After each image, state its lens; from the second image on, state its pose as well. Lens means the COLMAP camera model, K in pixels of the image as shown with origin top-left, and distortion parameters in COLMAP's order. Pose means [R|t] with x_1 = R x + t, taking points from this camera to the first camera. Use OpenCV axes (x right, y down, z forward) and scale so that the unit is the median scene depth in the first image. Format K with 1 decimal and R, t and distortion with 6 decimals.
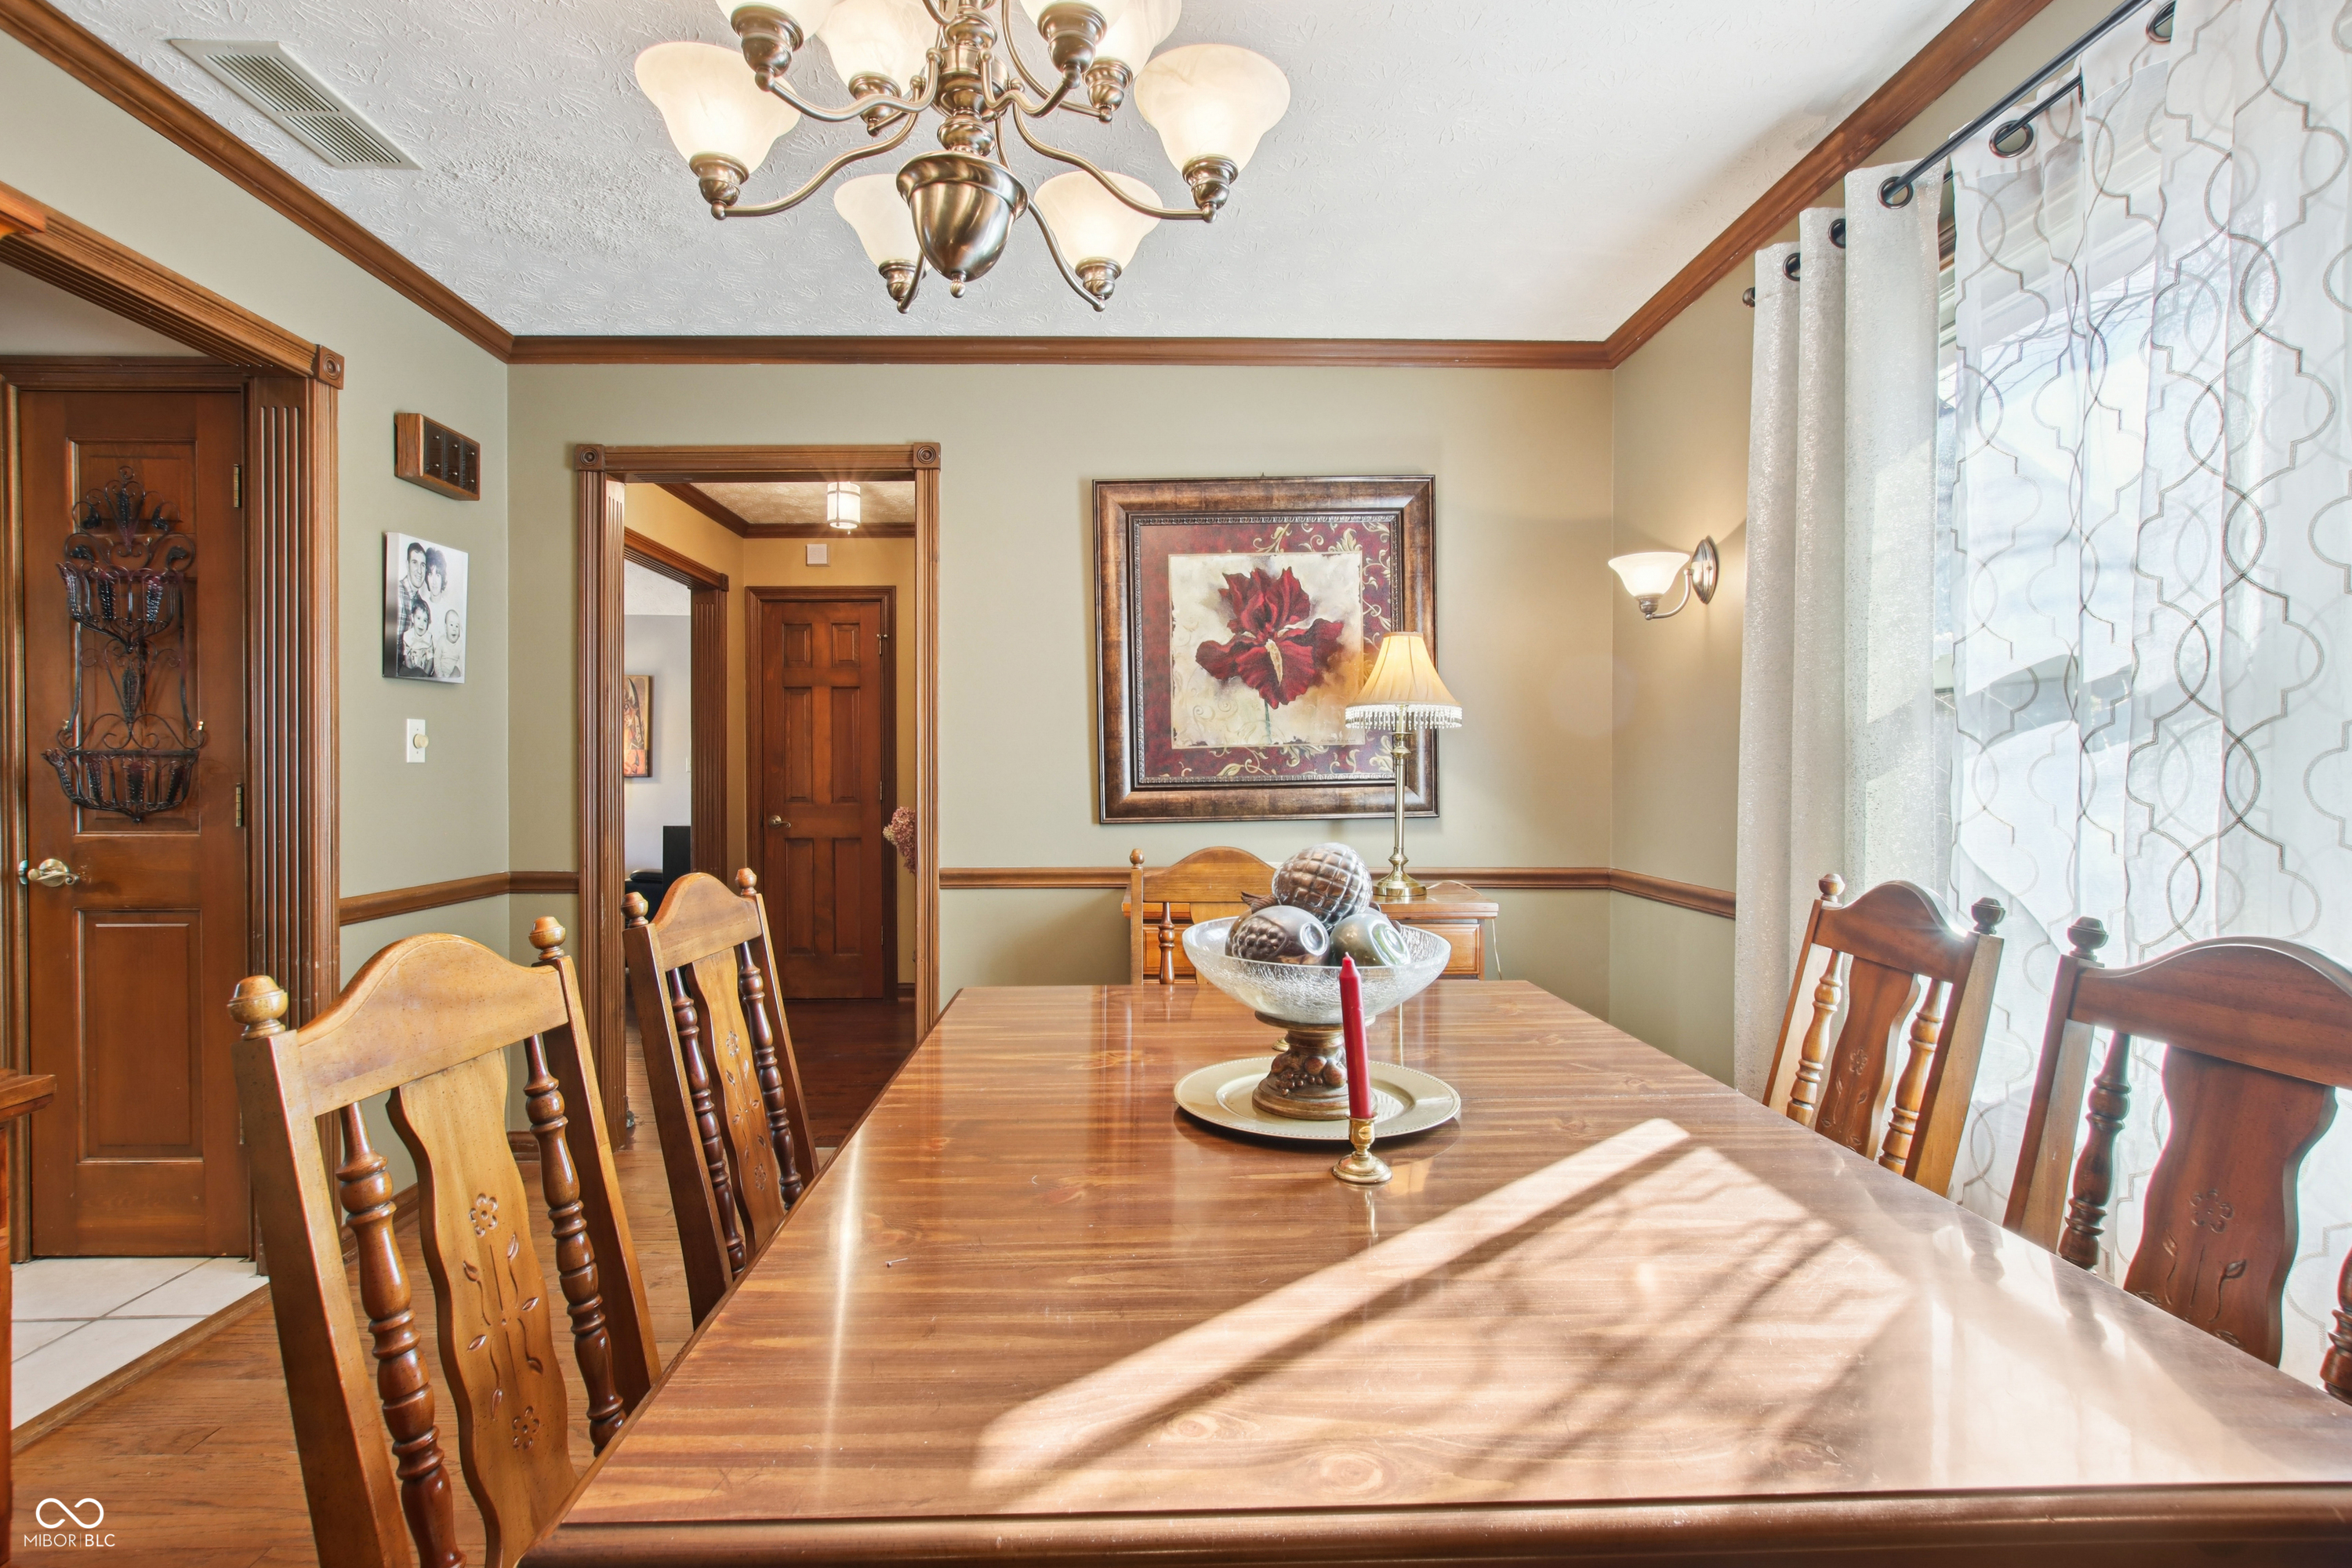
lens RADIAL K [[1096.5, 0, 1177.6], [0, 1096.5, 768.1], [0, 0, 1]] dist [0.000936, 0.000882]
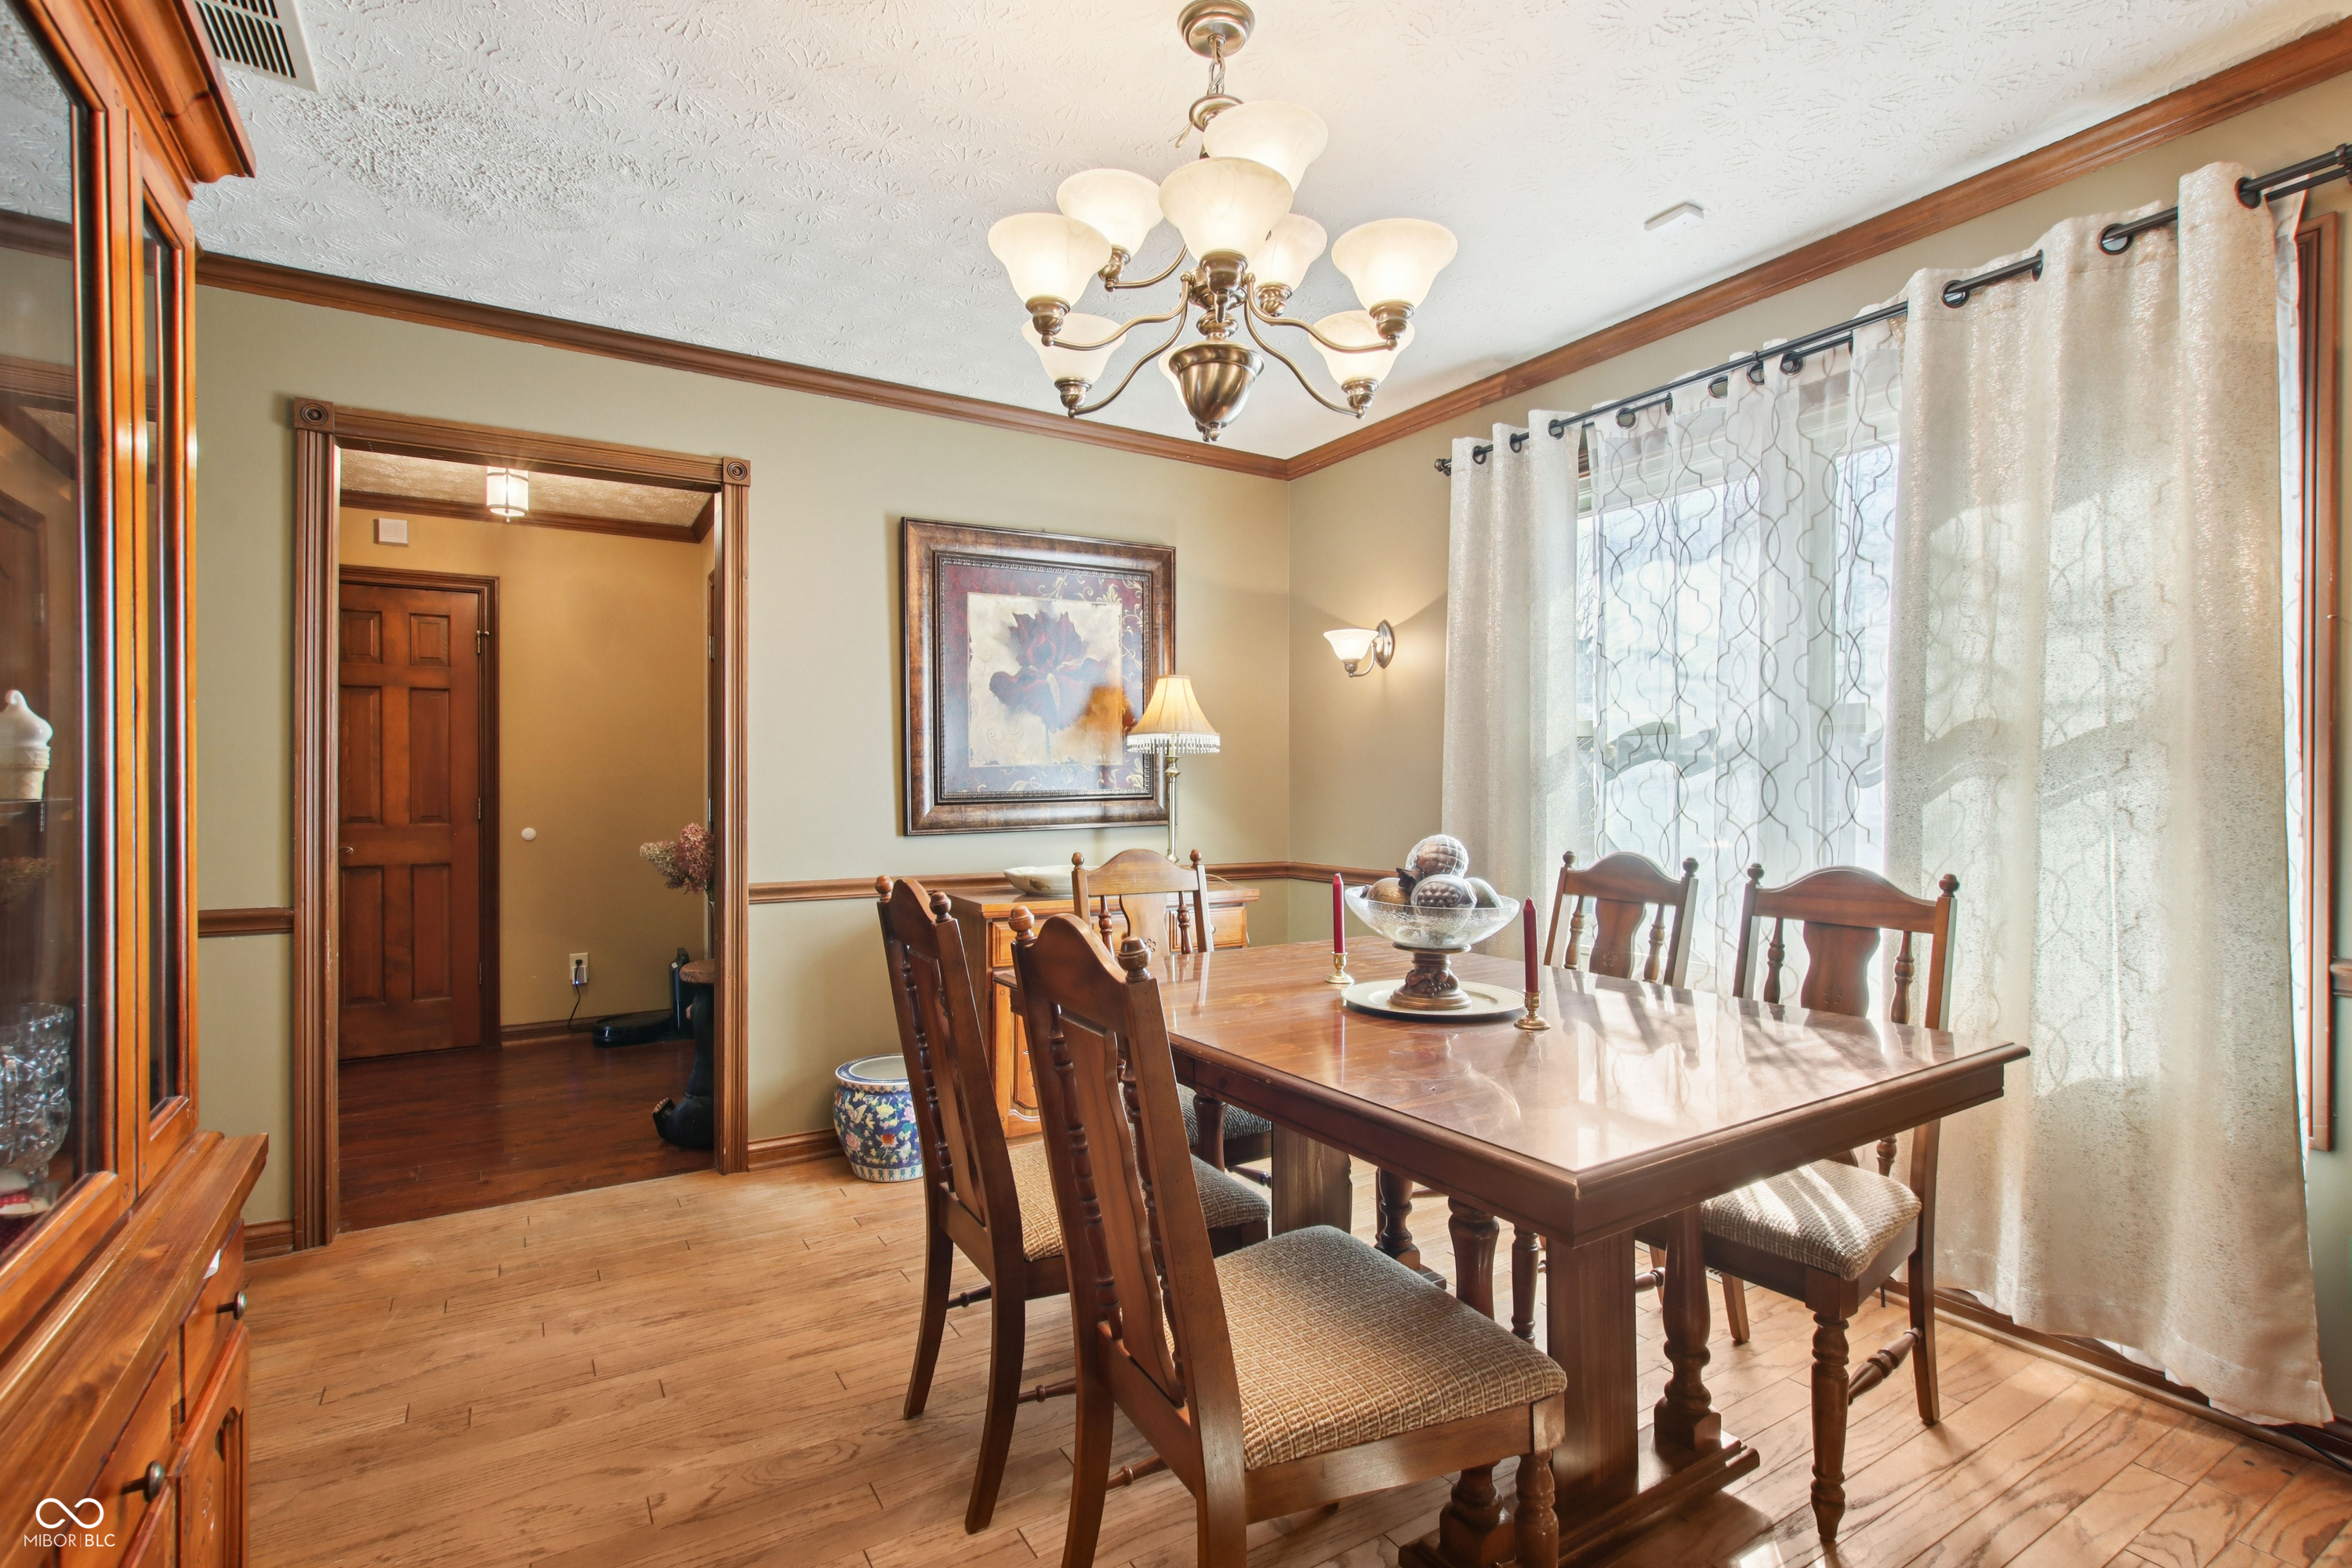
lens RADIAL K [[1096.5, 0, 1177.6], [0, 1096.5, 768.1], [0, 0, 1]] dist [0.000936, 0.000882]
pose [[0.864934, 0.009057, 0.501804, -0.380440], [-0.002641, 0.999905, -0.013495, -0.002012], [-0.501879, 0.010347, 0.864876, -0.066106]]
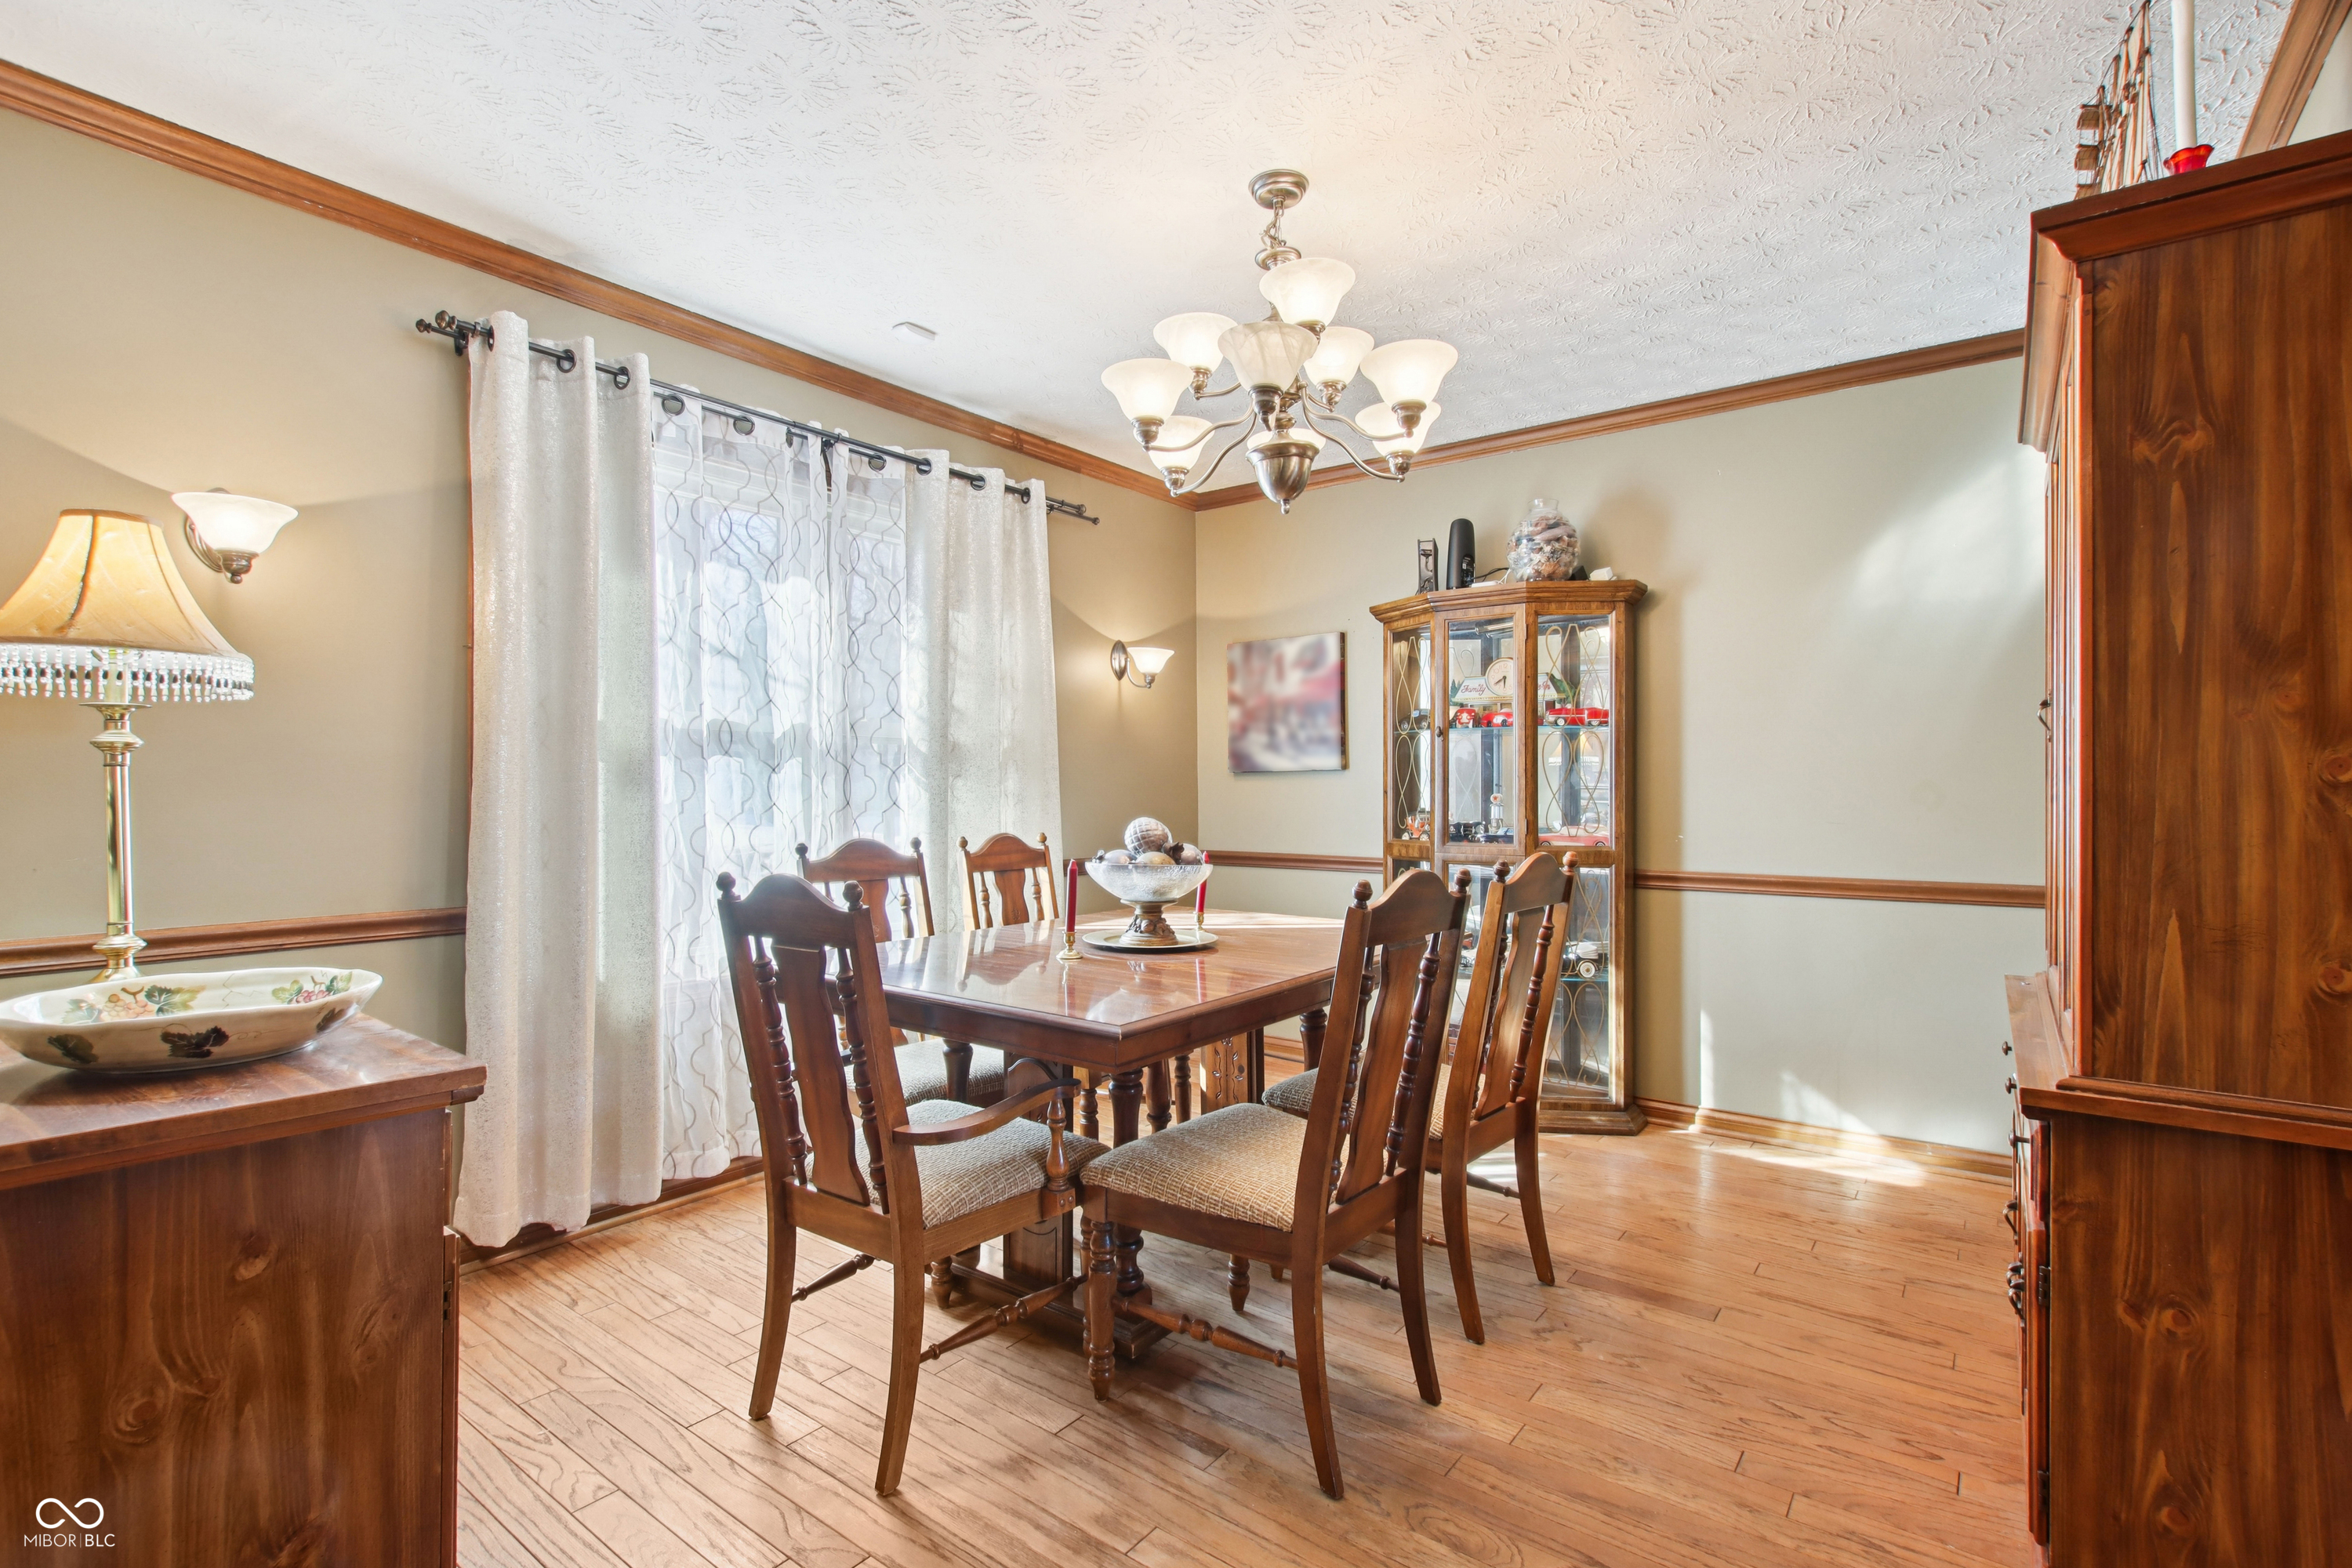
lens RADIAL K [[1096.5, 0, 1177.6], [0, 1096.5, 768.1], [0, 0, 1]] dist [0.000936, 0.000882]
pose [[-0.777688, -0.011521, 0.628545, -0.494808], [-0.022151, 0.999713, -0.009083, -0.010361], [-0.628261, -0.020987, -0.777720, 1.026770]]
